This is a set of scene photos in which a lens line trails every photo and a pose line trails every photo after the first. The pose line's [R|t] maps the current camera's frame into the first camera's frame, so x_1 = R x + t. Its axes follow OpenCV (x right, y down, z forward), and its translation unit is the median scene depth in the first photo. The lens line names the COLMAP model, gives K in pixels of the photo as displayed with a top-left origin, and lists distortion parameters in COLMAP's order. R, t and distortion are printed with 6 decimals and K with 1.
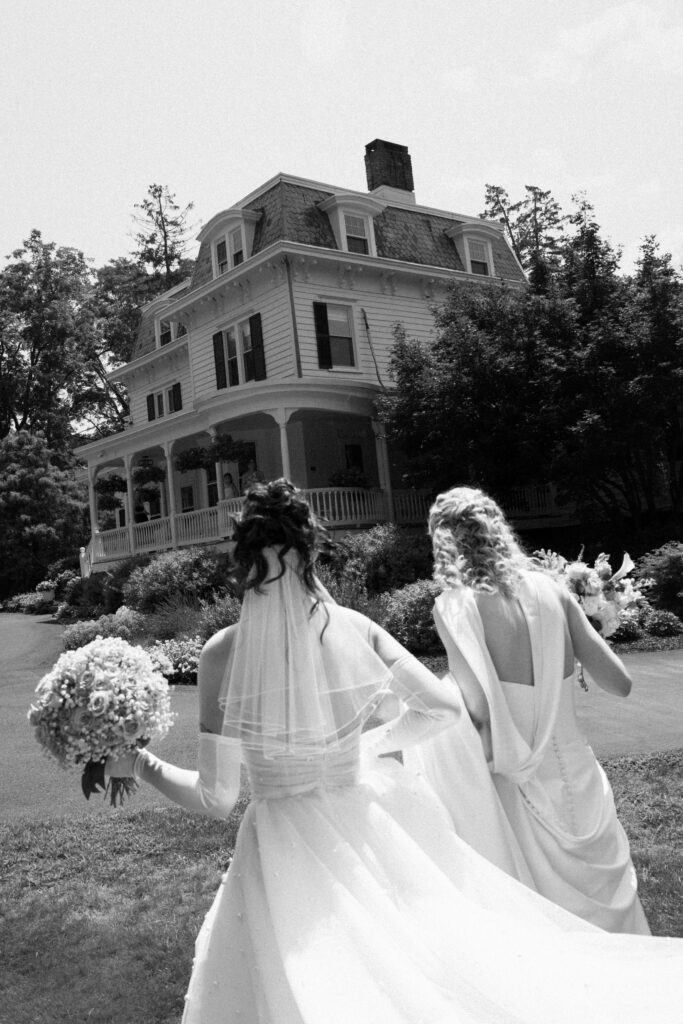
lens RADIAL K [[886.5, 0, 341.5], [0, 886.5, 512.0], [0, 0, 1]] dist [0.006319, -0.001152]
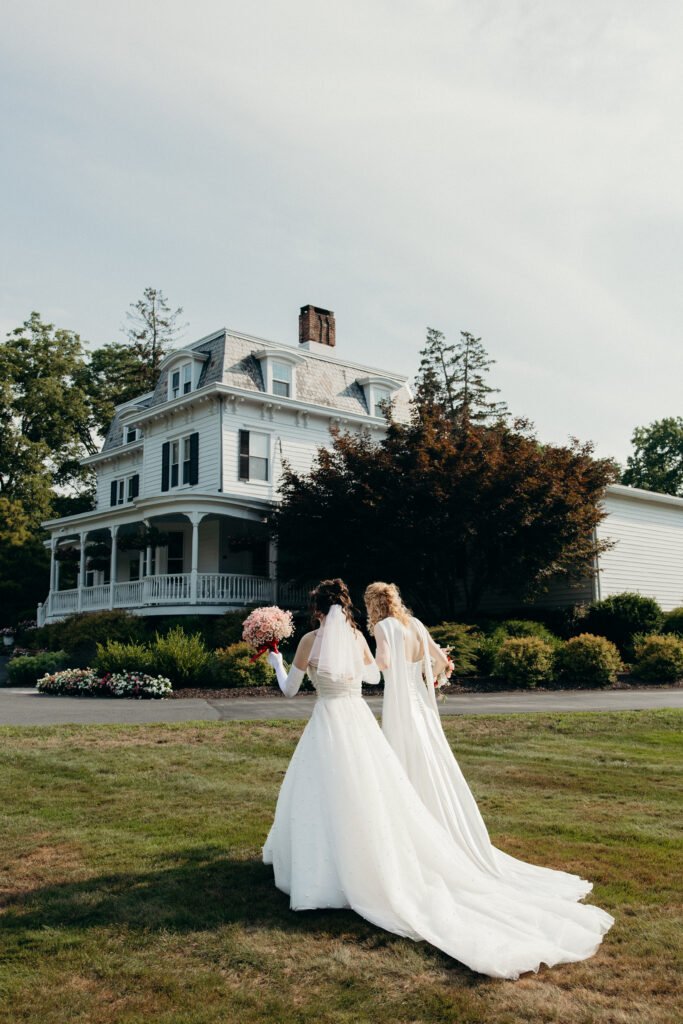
lens RADIAL K [[852.0, 0, 417.1], [0, 852.0, 551.4], [0, 0, 1]] dist [-0.002714, 0.006048]
pose [[0.991005, 0.083867, 0.104282, 0.093428], [-0.078742, 0.995520, -0.052333, -0.010344], [-0.108204, 0.043650, 0.993170, -0.222667]]
